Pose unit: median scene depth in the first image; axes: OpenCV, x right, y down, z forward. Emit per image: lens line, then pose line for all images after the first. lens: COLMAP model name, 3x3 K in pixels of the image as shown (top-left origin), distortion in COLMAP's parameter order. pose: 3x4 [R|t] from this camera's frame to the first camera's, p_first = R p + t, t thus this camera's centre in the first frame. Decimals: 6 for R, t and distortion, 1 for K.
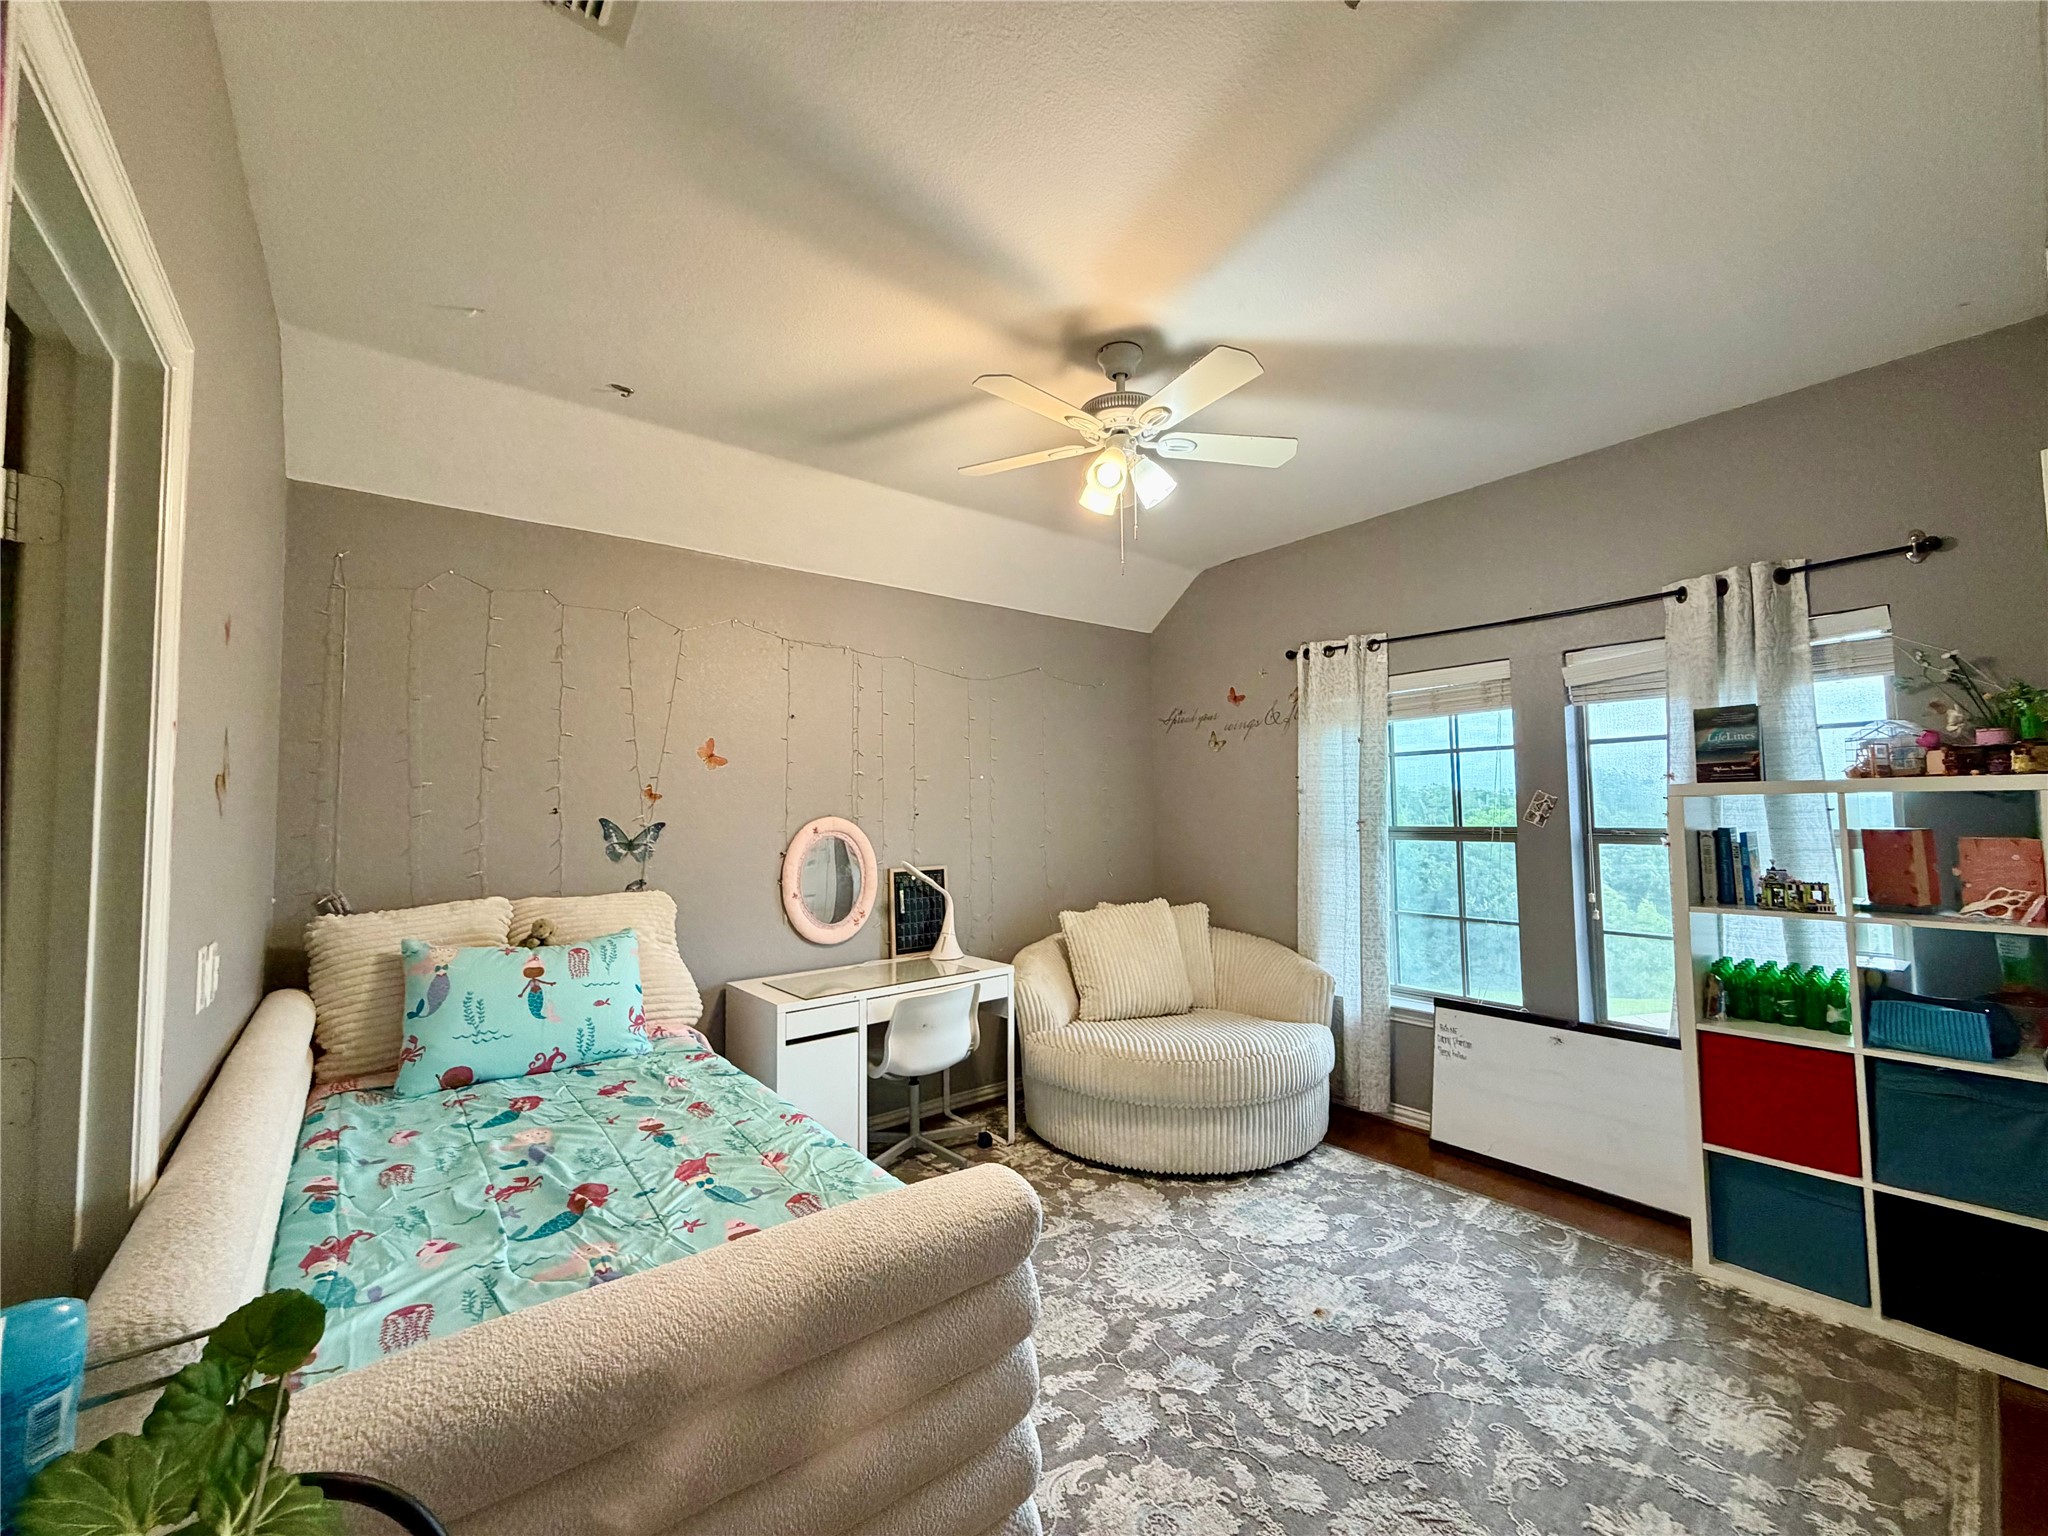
lens RADIAL K [[817.5, 0, 1017.7], [0, 817.5, 768.1], [0, 0, 1]] dist [0.000839, 0.000460]
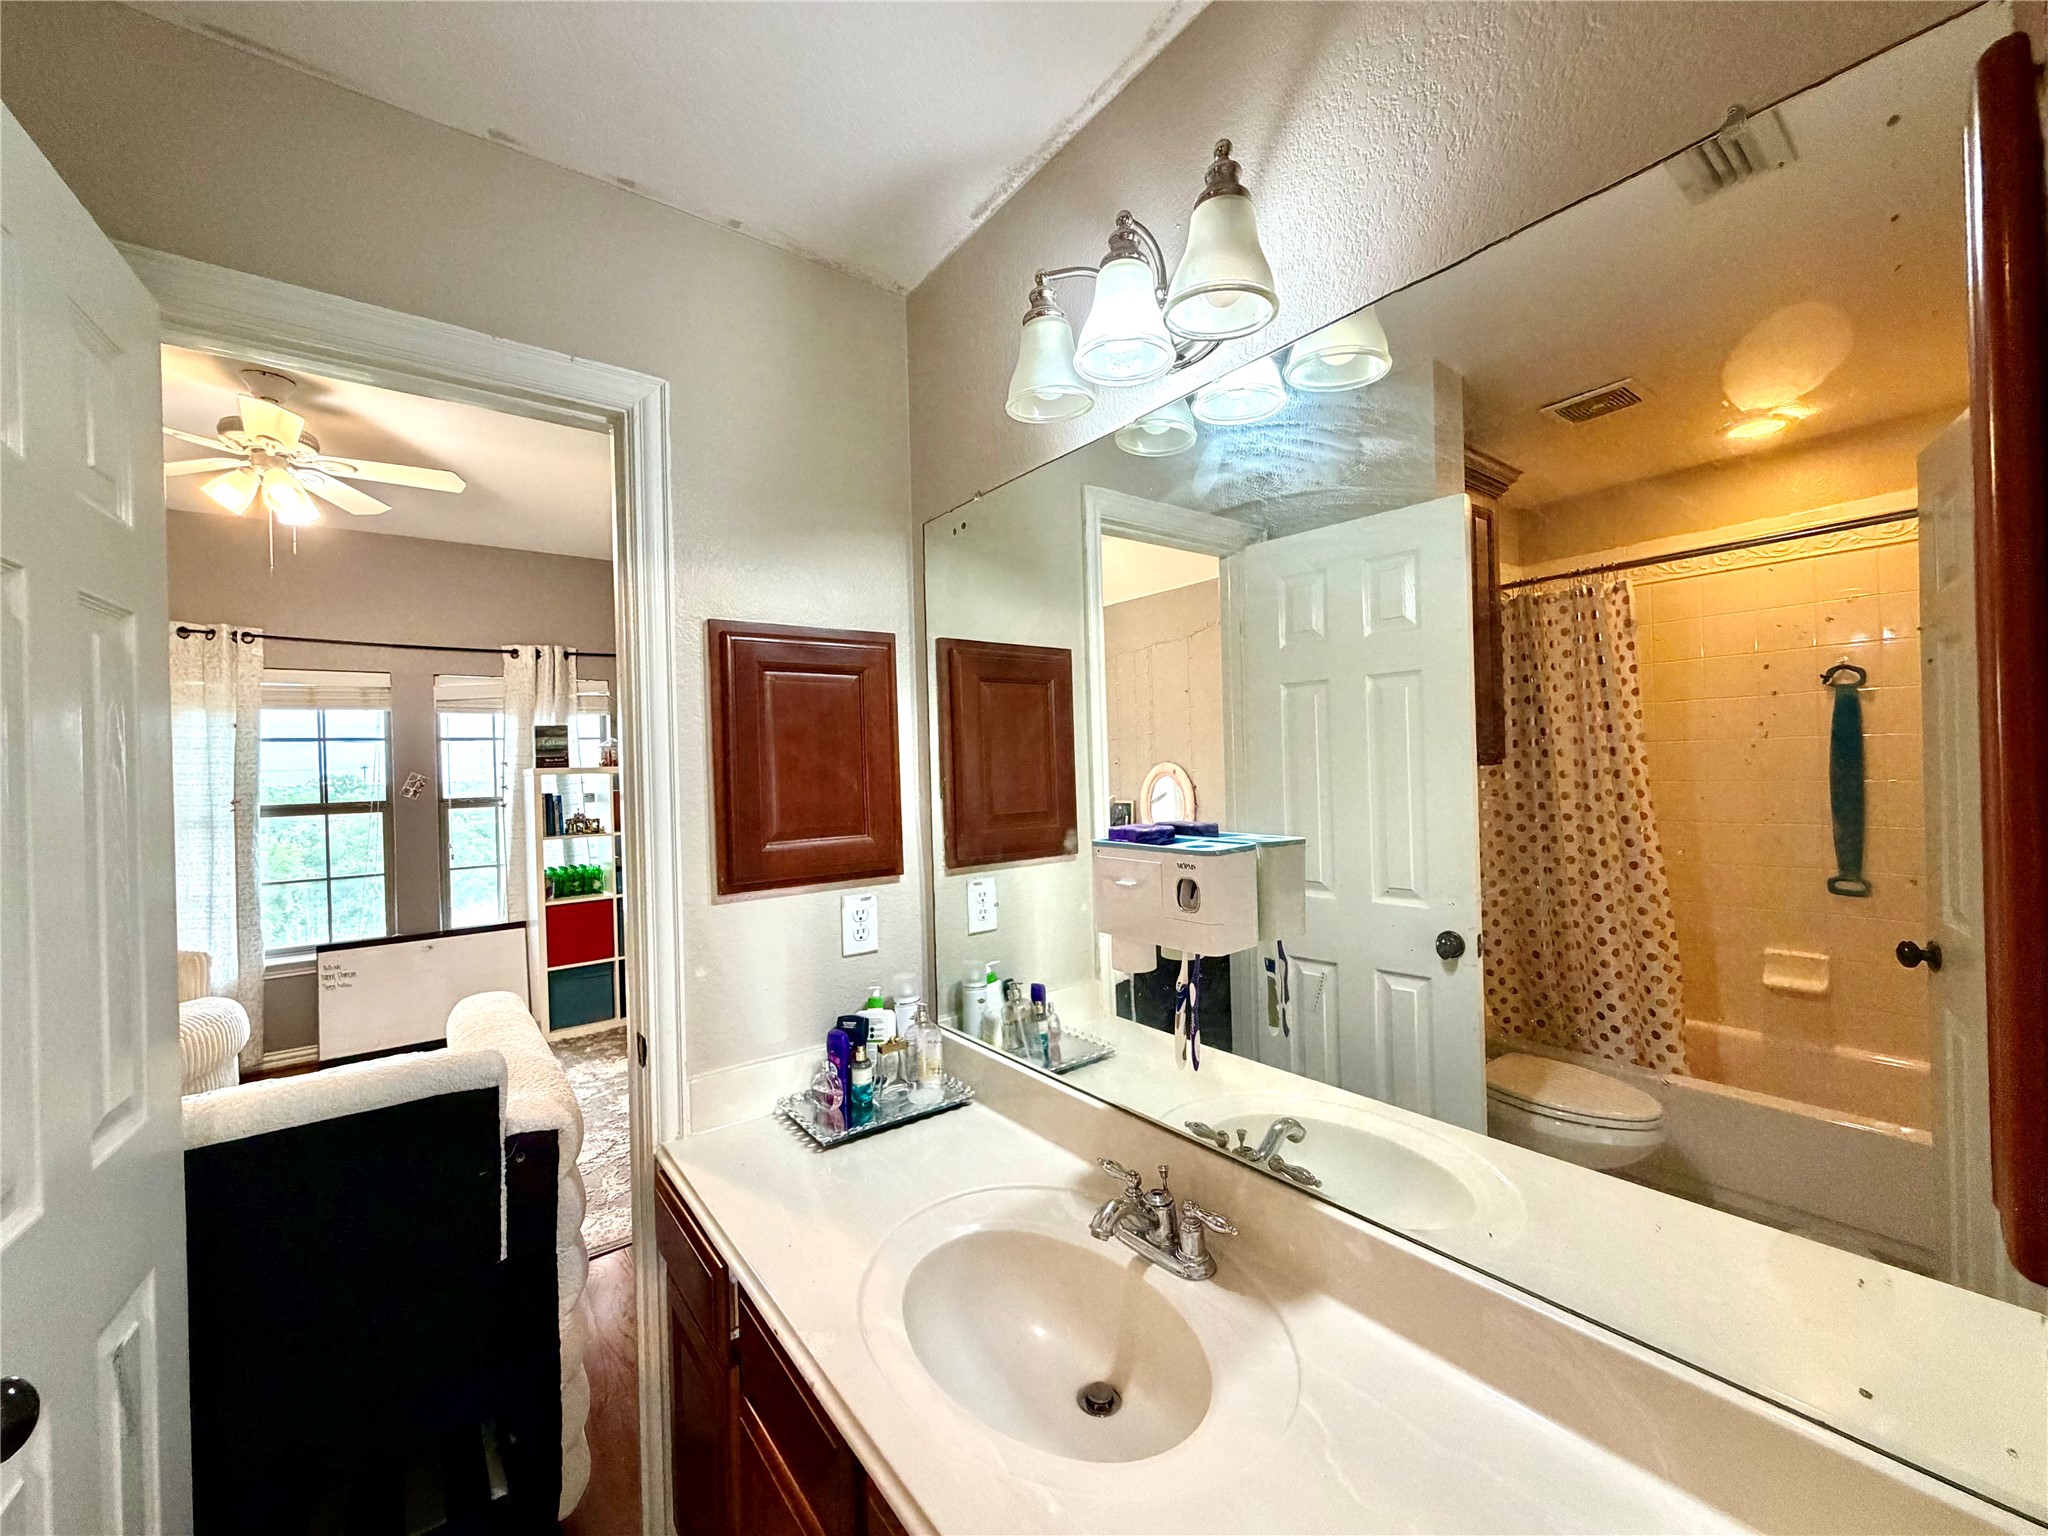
lens RADIAL K [[817.5, 0, 1017.7], [0, 817.5, 768.1], [0, 0, 1]] dist [0.000839, 0.000460]
pose [[0.025224, 0.008969, 0.999642, -0.713725], [-0.023956, 0.999678, -0.008365, 0.007033], [-0.999395, -0.023736, 0.025430, -0.051041]]
